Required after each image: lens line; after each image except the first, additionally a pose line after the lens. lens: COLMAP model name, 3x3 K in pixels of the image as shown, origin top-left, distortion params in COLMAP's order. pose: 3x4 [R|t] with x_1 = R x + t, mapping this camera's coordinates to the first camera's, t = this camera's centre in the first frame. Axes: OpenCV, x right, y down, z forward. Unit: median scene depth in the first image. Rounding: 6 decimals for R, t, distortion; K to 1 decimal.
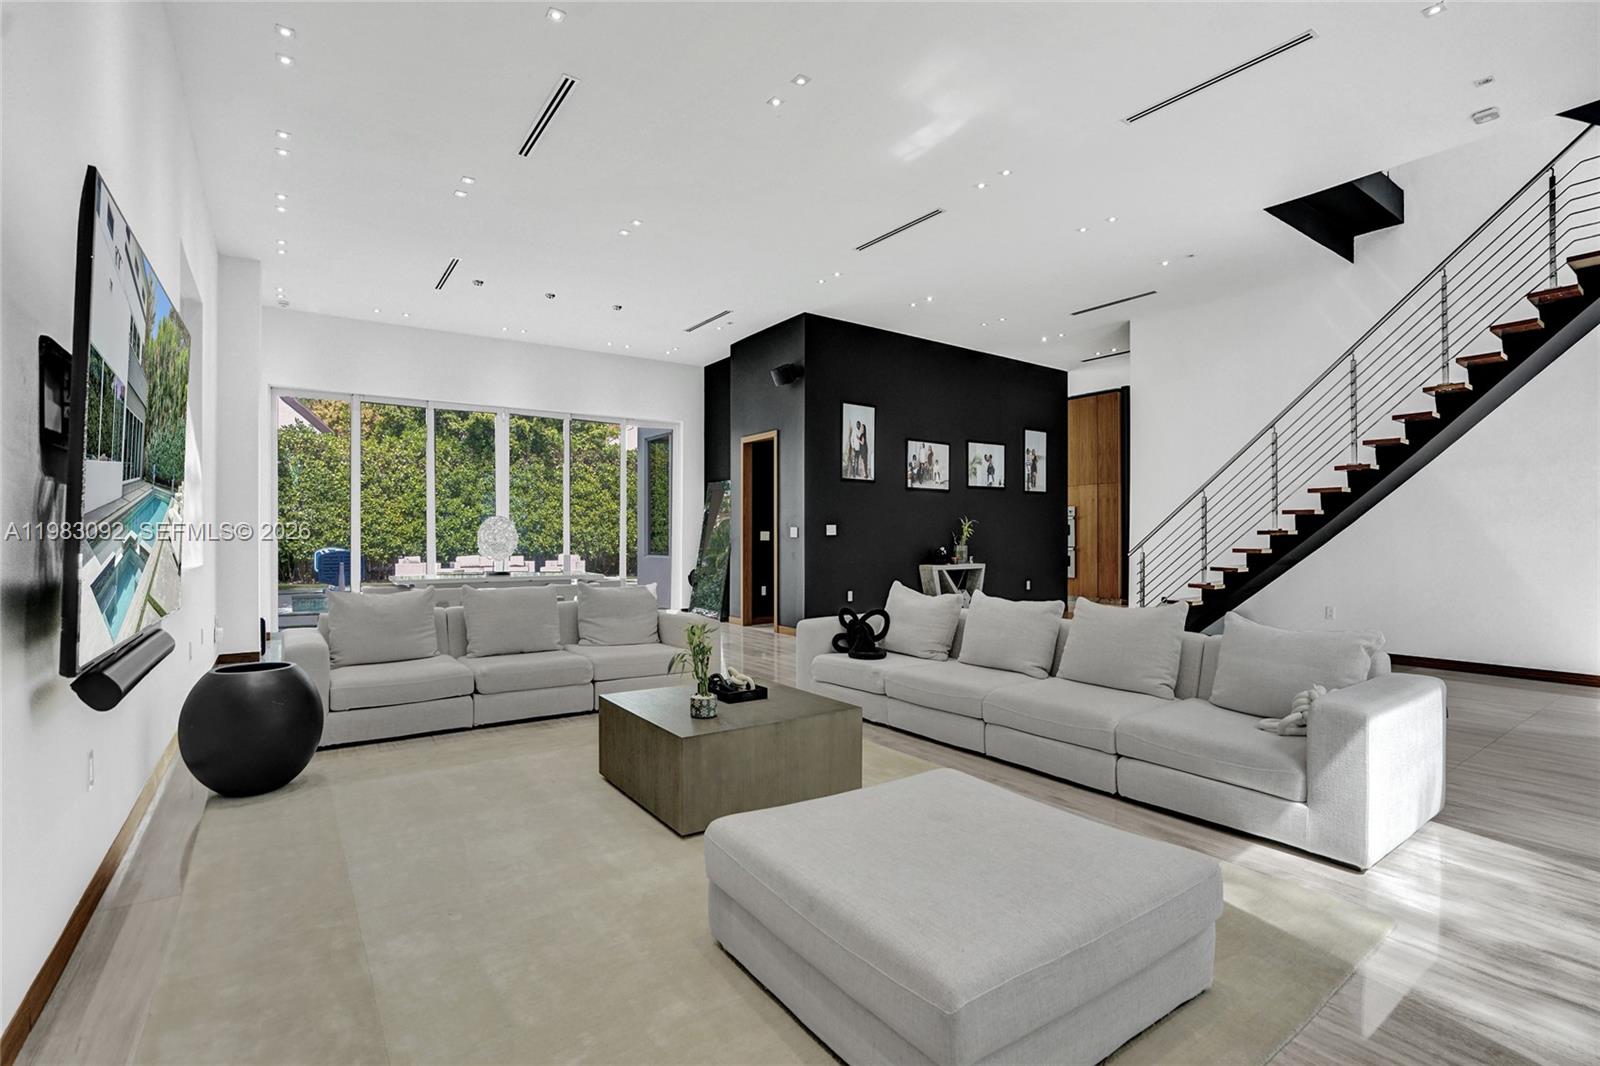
lens RADIAL K [[739.2, 0, 786.7], [0, 739.2, 533.0], [0, 0, 1]] dist [-0.033463, 0.001452]
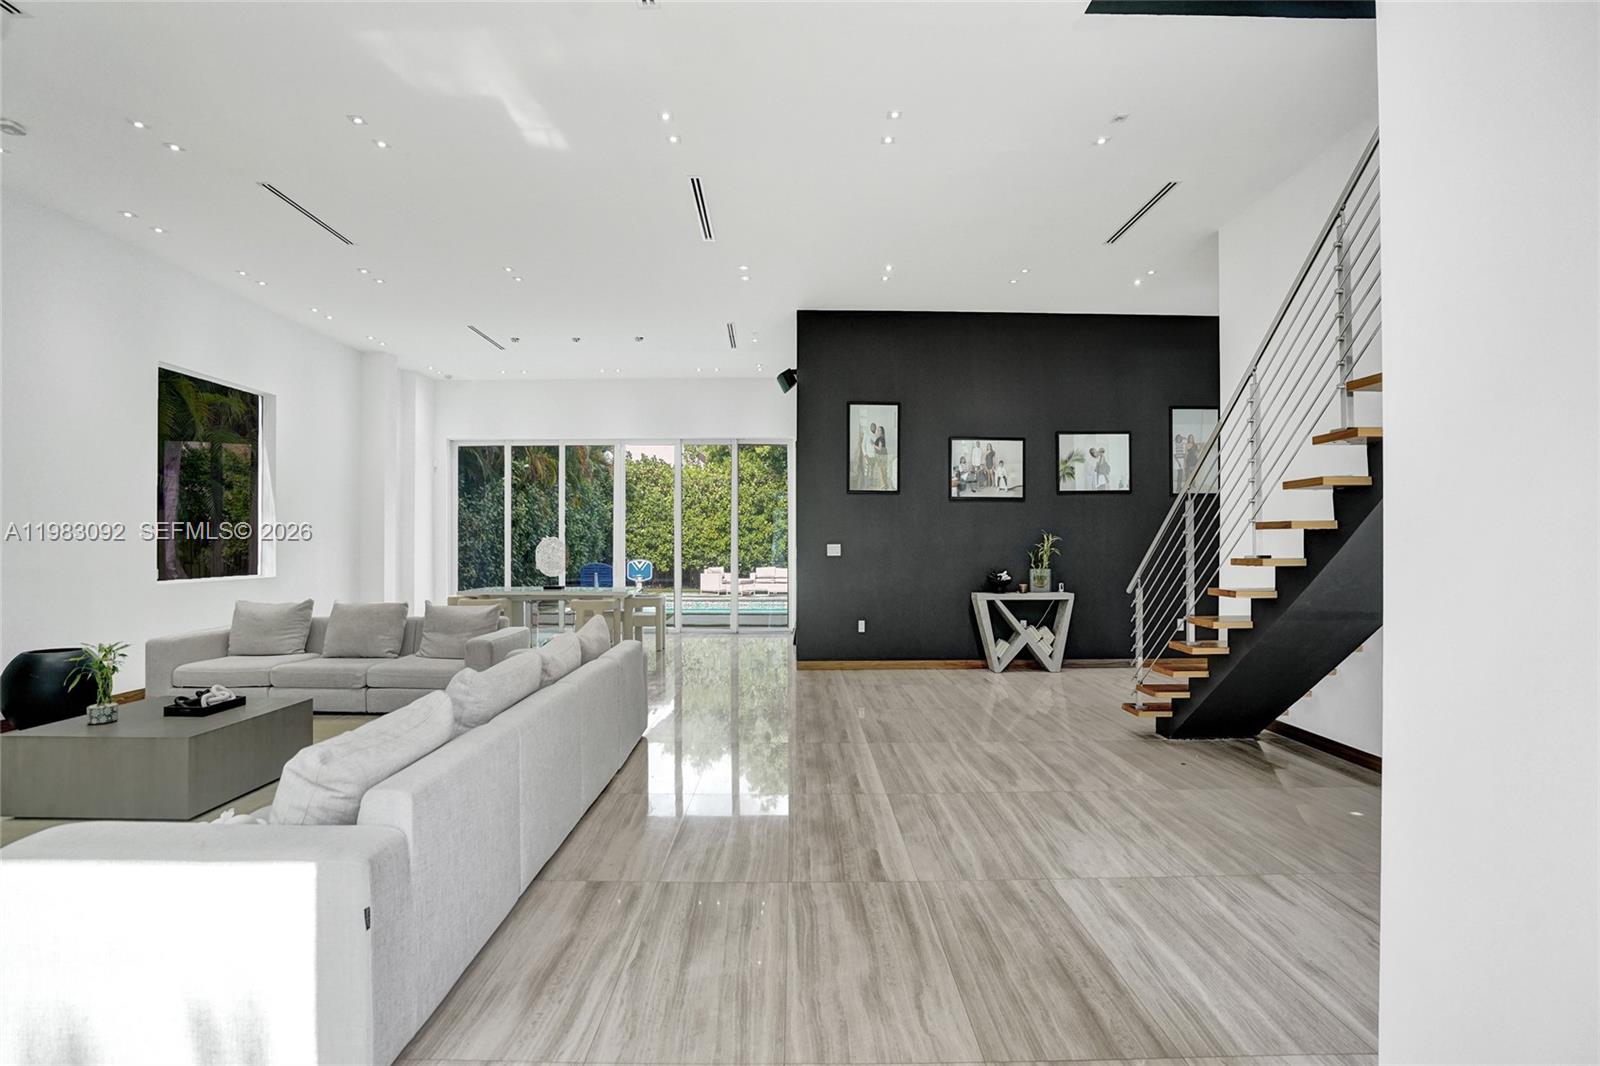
lens RADIAL K [[739.2, 0, 787.8], [0, 739.2, 533.5], [0, 0, 1]] dist [-0.033463, 0.001452]
pose [[0.823956, -0.009371, -0.566576, 0.462032], [0.002520, 0.999914, -0.012873, -0.011022], [0.566648, 0.009179, 0.823909, 0.215886]]
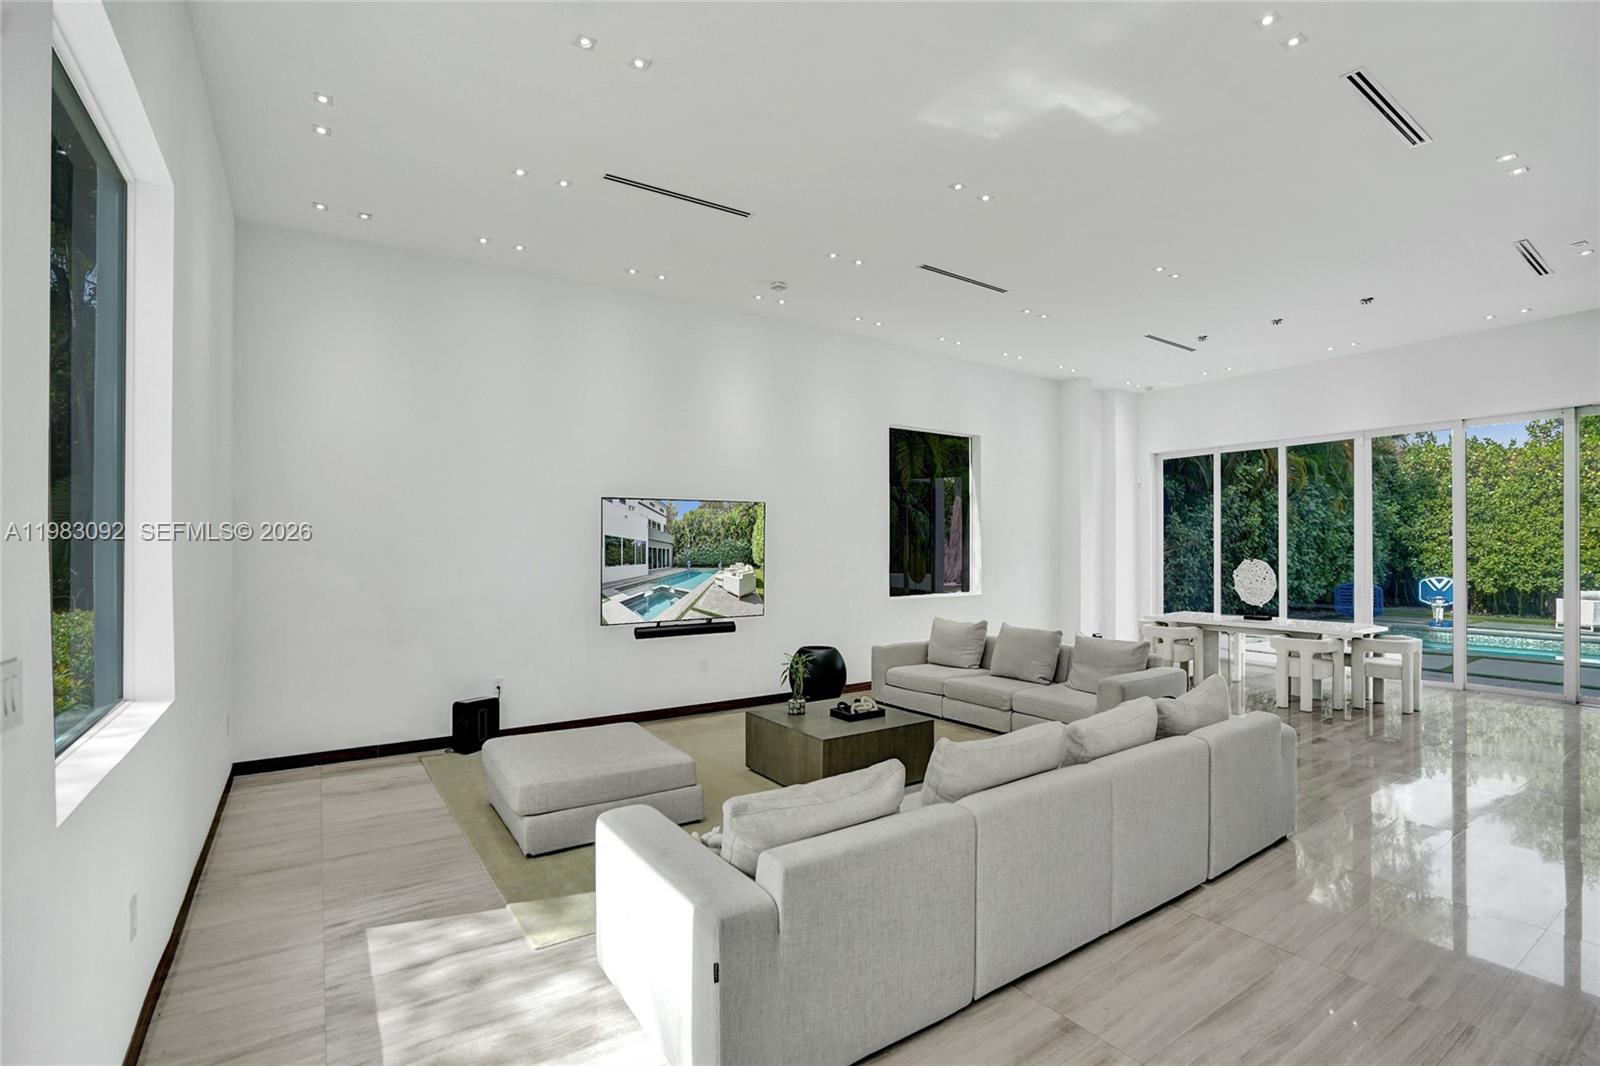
lens RADIAL K [[739.2, 0, 801.0], [0, 739.2, 545.2], [0, 0, 1]] dist [-0.033463, 0.001452]
pose [[0.000351, -0.004778, -0.999989, 0.473561], [0.006145, 0.999970, -0.004776, -0.033660], [0.999981, -0.006143, 0.000381, 0.326236]]
